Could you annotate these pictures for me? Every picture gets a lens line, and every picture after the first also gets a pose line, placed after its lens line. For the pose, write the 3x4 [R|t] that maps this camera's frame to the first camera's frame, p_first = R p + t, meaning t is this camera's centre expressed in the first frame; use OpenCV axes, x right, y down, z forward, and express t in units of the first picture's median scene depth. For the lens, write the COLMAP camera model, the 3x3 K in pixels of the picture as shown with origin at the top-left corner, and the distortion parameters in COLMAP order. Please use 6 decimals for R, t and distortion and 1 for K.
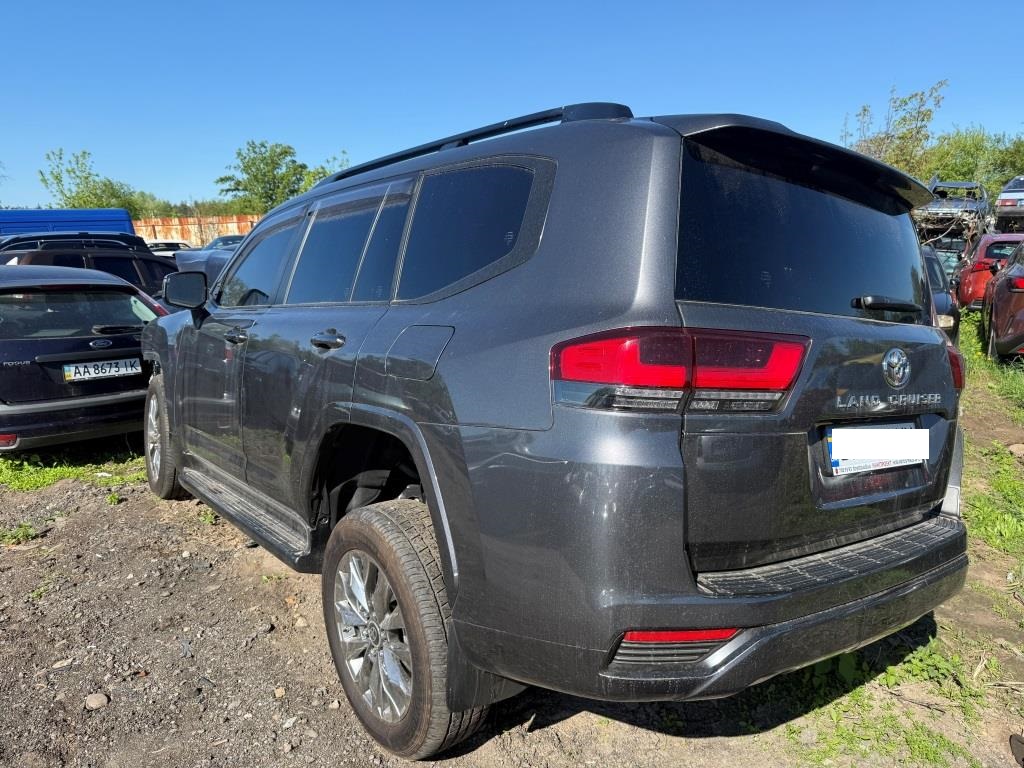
lens RADIAL K [[746.8, 0, 510.6], [0, 746.8, 393.1], [0, 0, 1]] dist [0.048259, -0.063272]
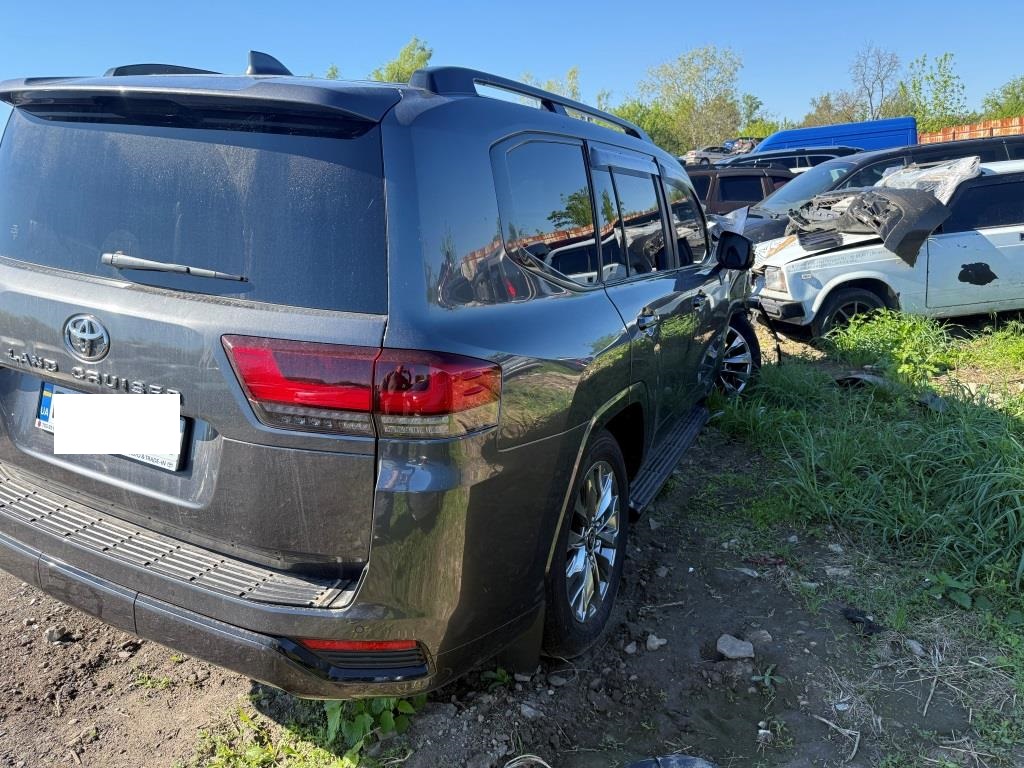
lens RADIAL K [[746.8, 0, 513.1], [0, 746.8, 382.4], [0, 0, 1]] dist [0.048259, -0.063272]
pose [[0.420846, 0.212171, -0.881970, 1.175568], [-0.118455, 0.976791, 0.178459, -0.154388], [0.899365, 0.029370, 0.436211, 0.837360]]
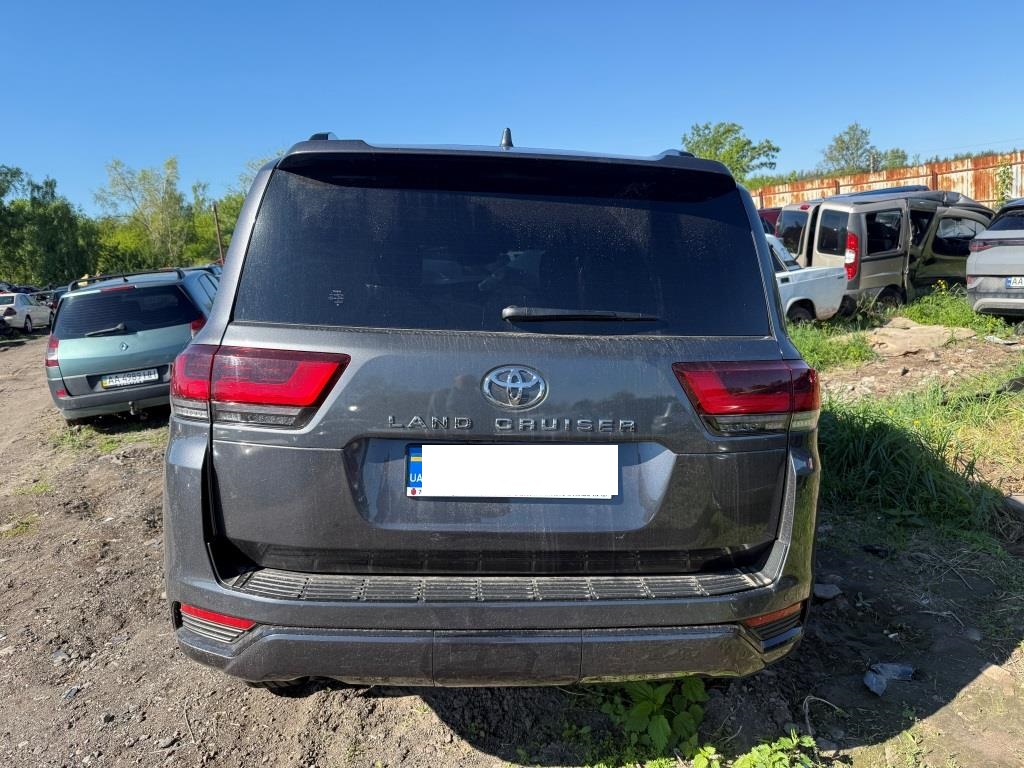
lens RADIAL K [[746.8, 0, 511.4], [0, 746.8, 377.8], [0, 0, 1]] dist [0.048259, -0.063272]
pose [[0.817686, 0.037385, -0.574450, 0.802814], [-0.031015, 0.999301, 0.020887, -0.049871], [0.574829, 0.000738, 0.818273, 0.211483]]
